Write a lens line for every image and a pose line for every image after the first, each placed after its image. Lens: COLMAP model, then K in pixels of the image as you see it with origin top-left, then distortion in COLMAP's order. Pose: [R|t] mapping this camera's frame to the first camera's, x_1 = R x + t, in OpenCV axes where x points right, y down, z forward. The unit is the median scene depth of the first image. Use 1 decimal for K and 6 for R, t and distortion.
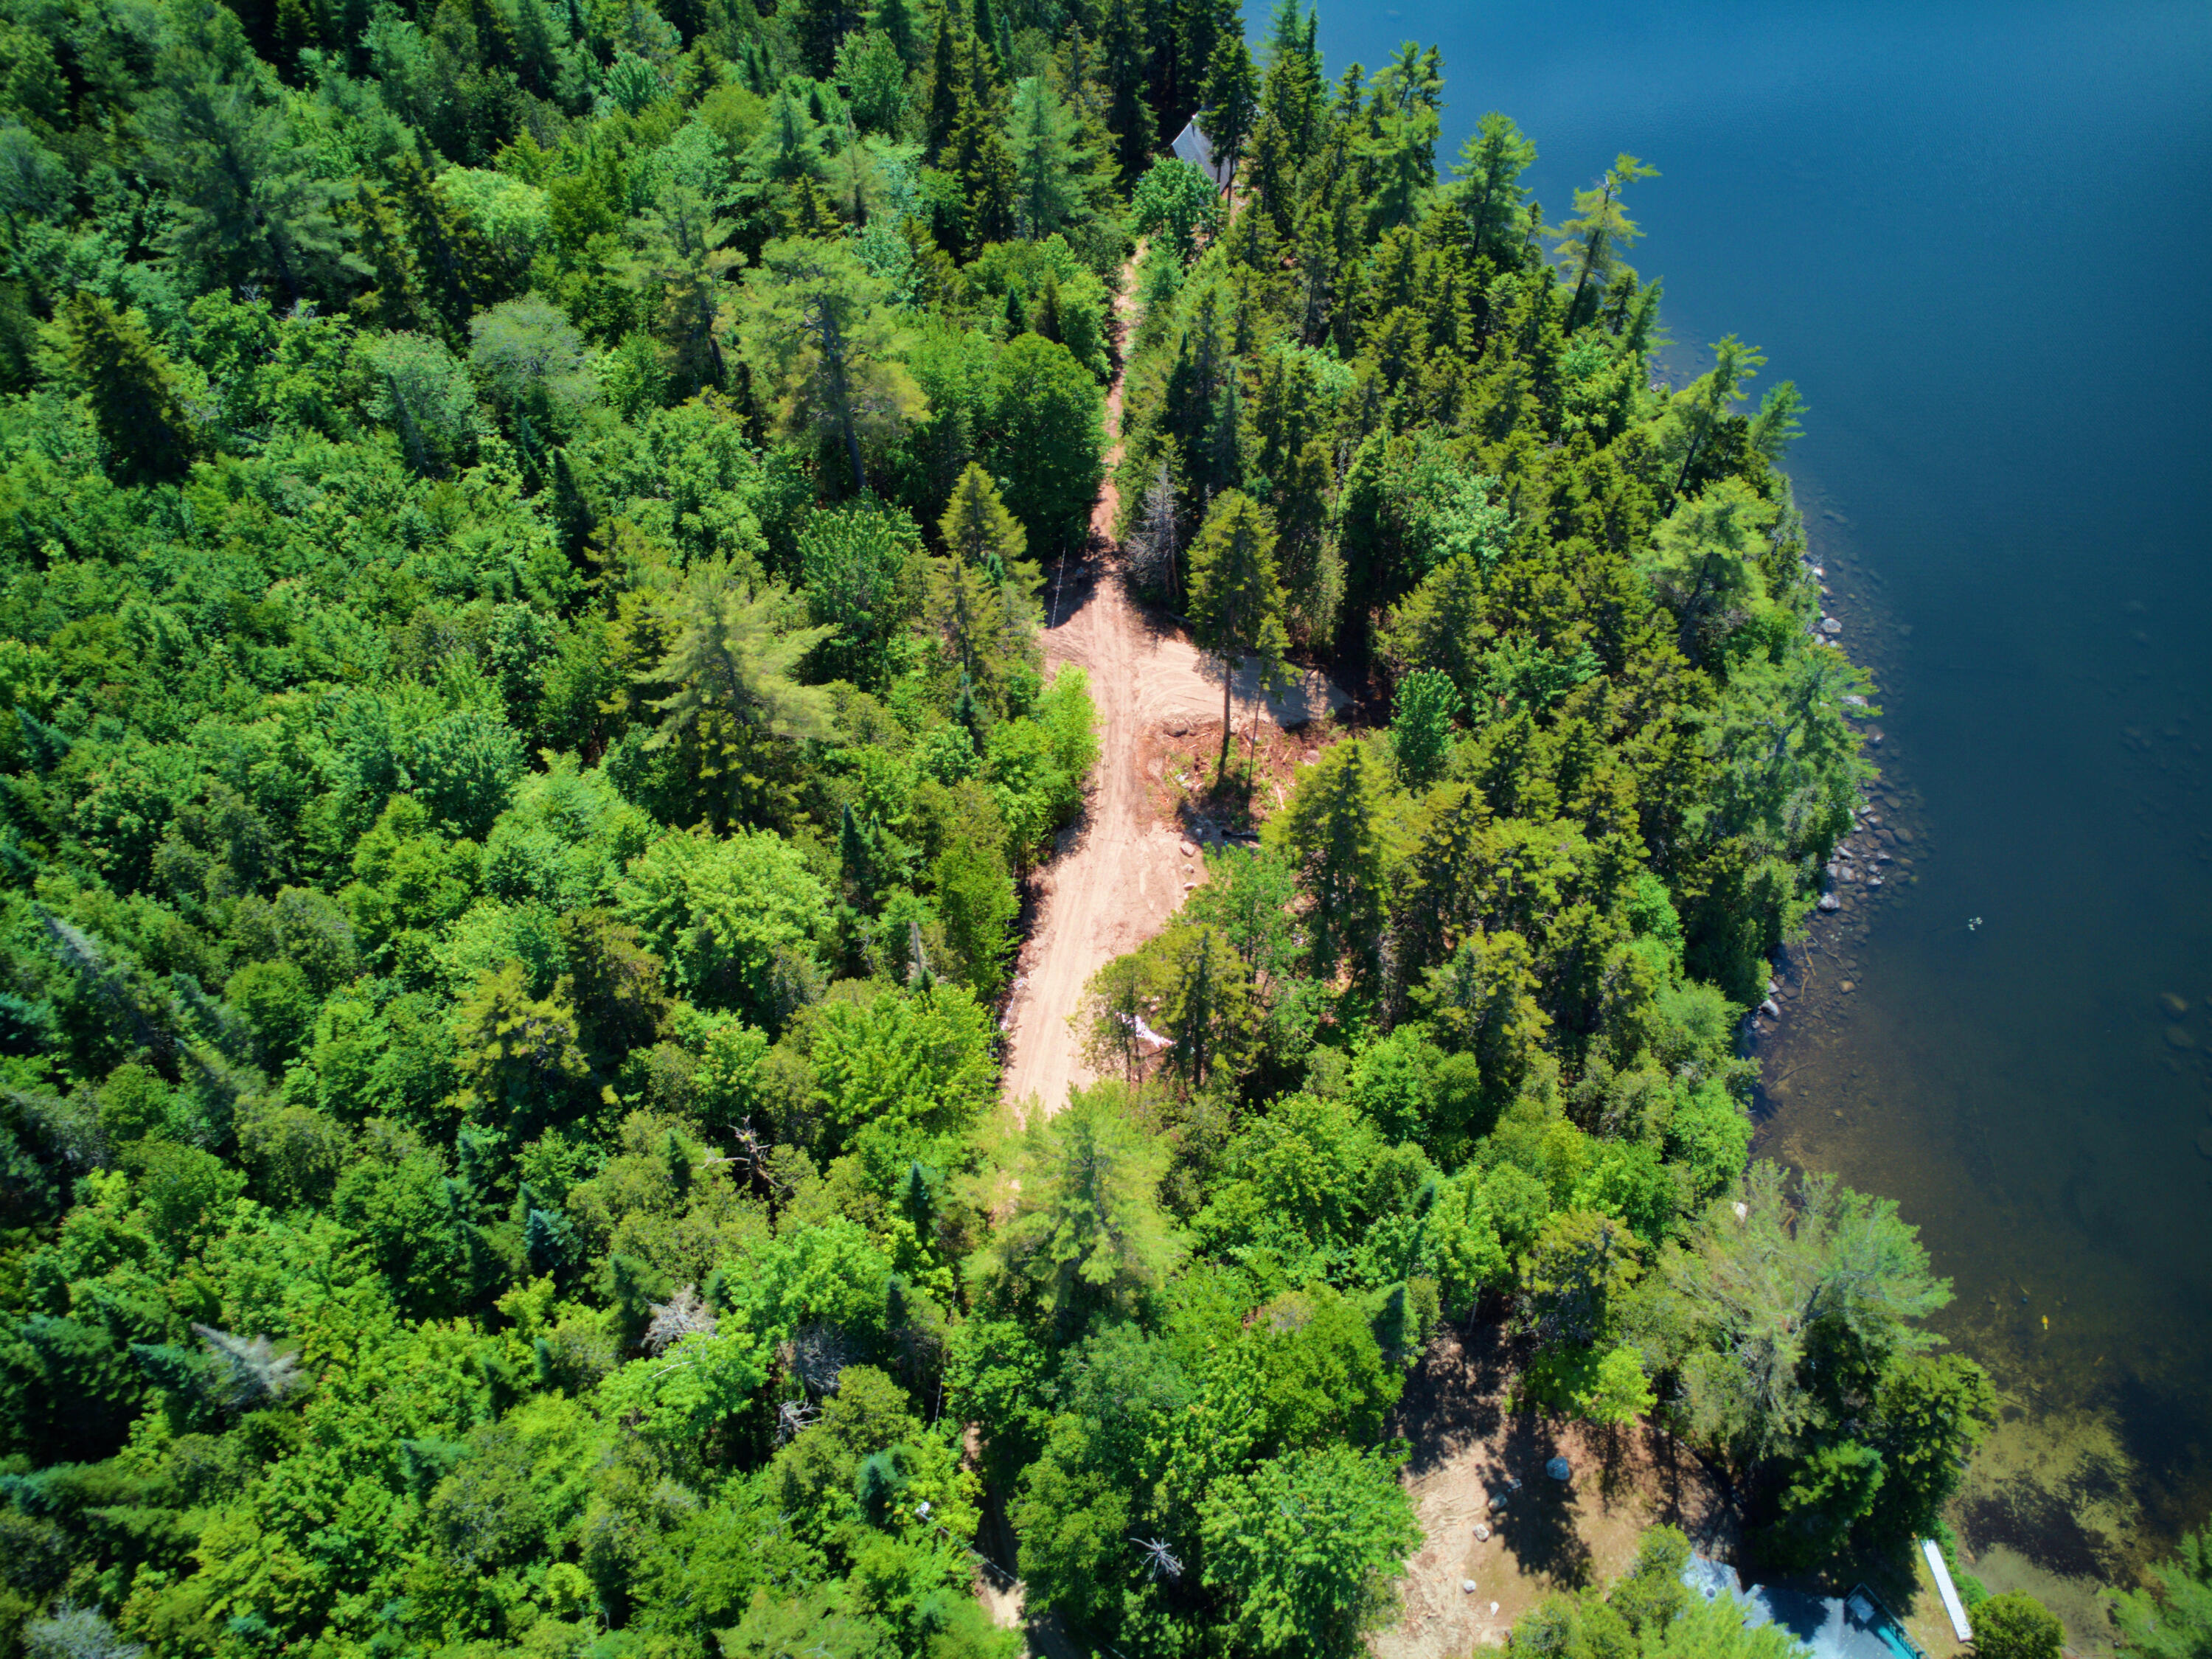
lens RADIAL K [[1605.6, 0, 1098.7], [0, 1605.6, 815.2], [0, 0, 1]] dist [-0.030638, -0.003311]
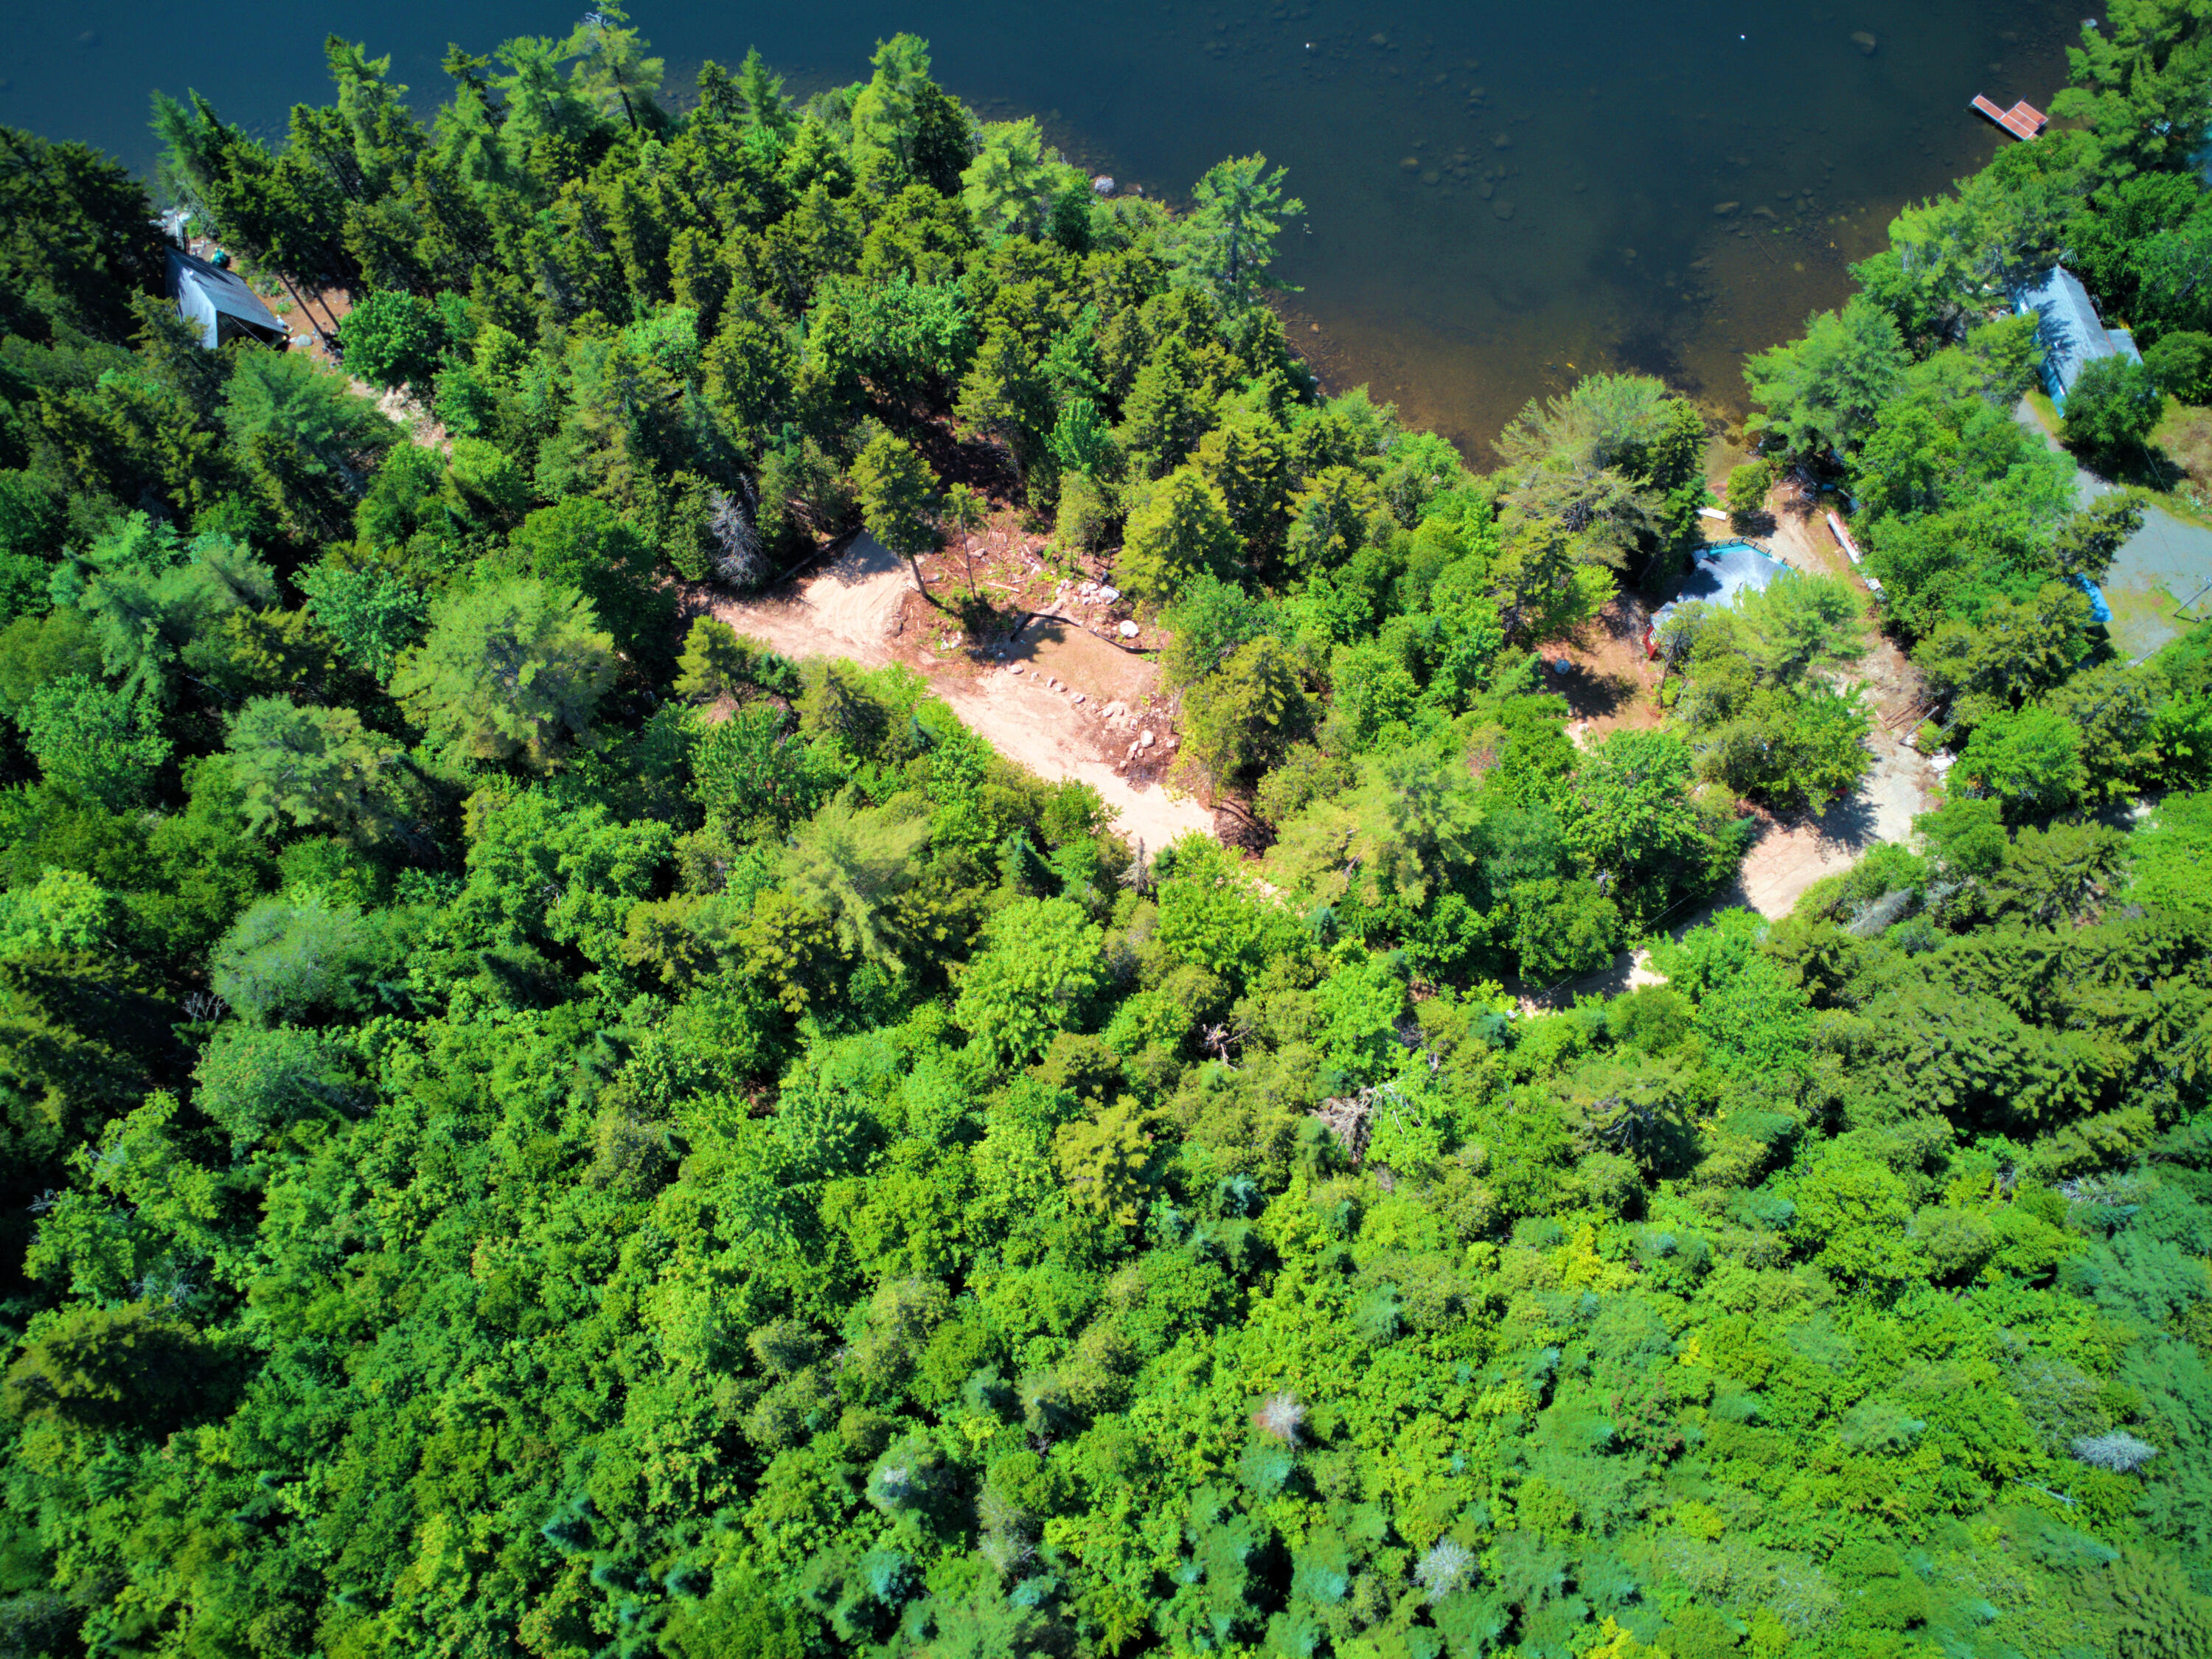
lens RADIAL K [[1605.6, 0, 1101.6], [0, 1605.6, 829.0], [0, 0, 1]] dist [-0.030638, -0.003311]
pose [[0.412138, -0.849791, 0.328629, -0.443043], [0.737551, 0.522935, 0.427267, -0.408979], [-0.534939, 0.066288, 0.842286, -0.029784]]
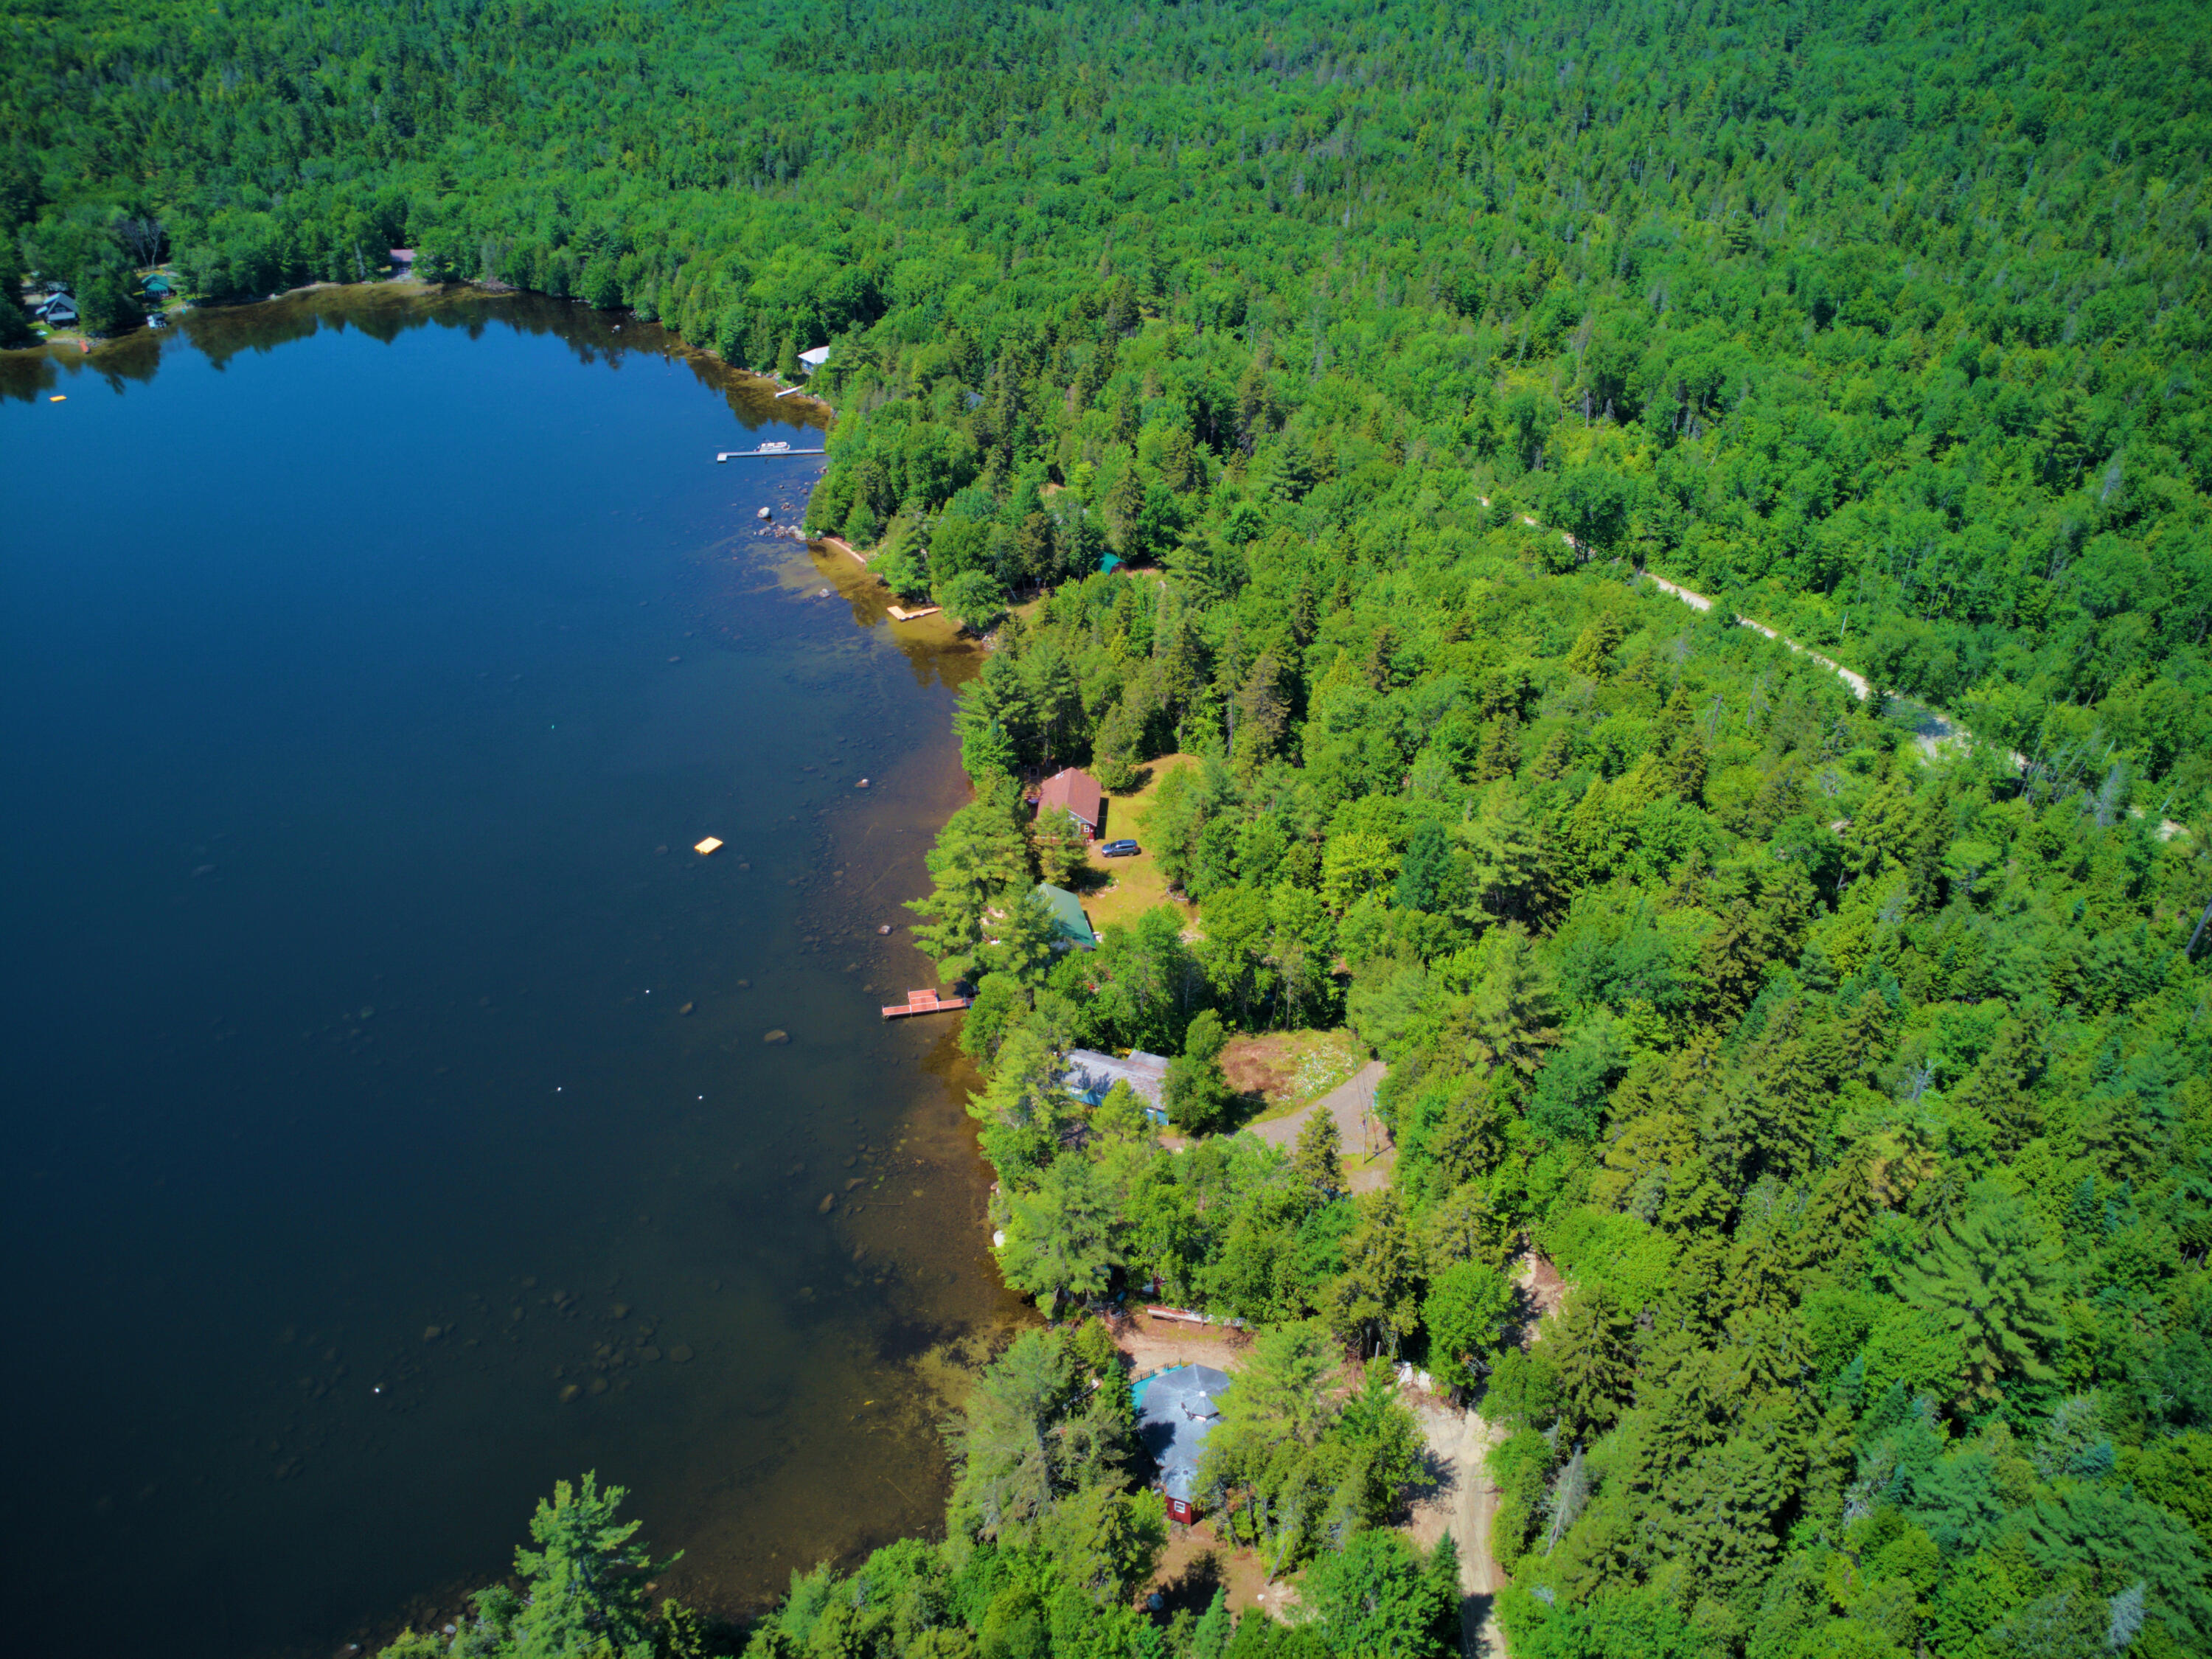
lens RADIAL K [[1605.6, 0, 1110.4], [0, 1605.6, 799.4], [0, 0, 1]] dist [-0.030638, -0.003311]
pose [[-0.571057, -0.430418, 0.699024, -0.321258], [0.665316, 0.256151, 0.701243, -0.682698], [-0.480883, 0.865521, 0.140087, 0.165115]]
